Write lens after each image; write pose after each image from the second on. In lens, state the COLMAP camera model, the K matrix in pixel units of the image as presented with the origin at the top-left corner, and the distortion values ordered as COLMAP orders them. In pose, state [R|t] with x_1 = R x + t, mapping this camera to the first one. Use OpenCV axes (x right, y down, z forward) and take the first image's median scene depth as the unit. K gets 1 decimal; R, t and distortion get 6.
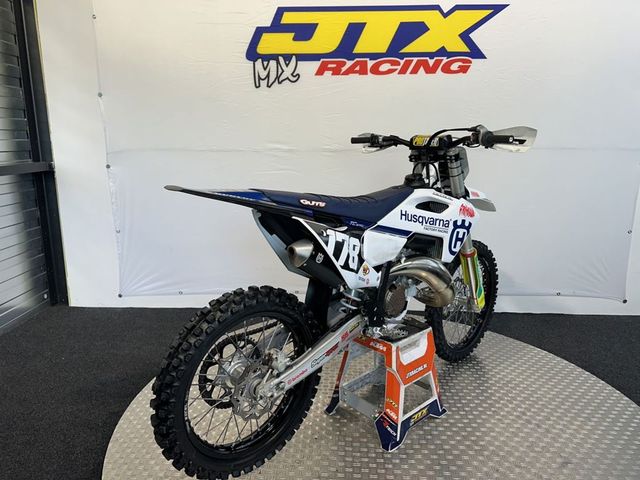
lens RADIAL K [[441.5, 0, 320.0], [0, 441.5, 240.0], [0, 0, 1]] dist [0.047111, -0.049451]
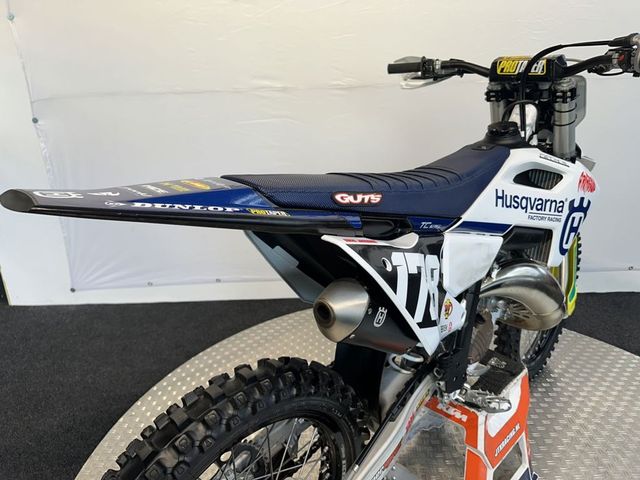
lens RADIAL K [[450.1, 0, 320.0], [0, 450.1, 240.0], [0, 0, 1]] dist [-0.007325, -0.004092]
pose [[0.999190, -0.035009, 0.019822, -0.053952], [0.032294, 0.991784, 0.123784, -0.077248], [-0.023993, -0.123044, 0.992111, 0.392665]]
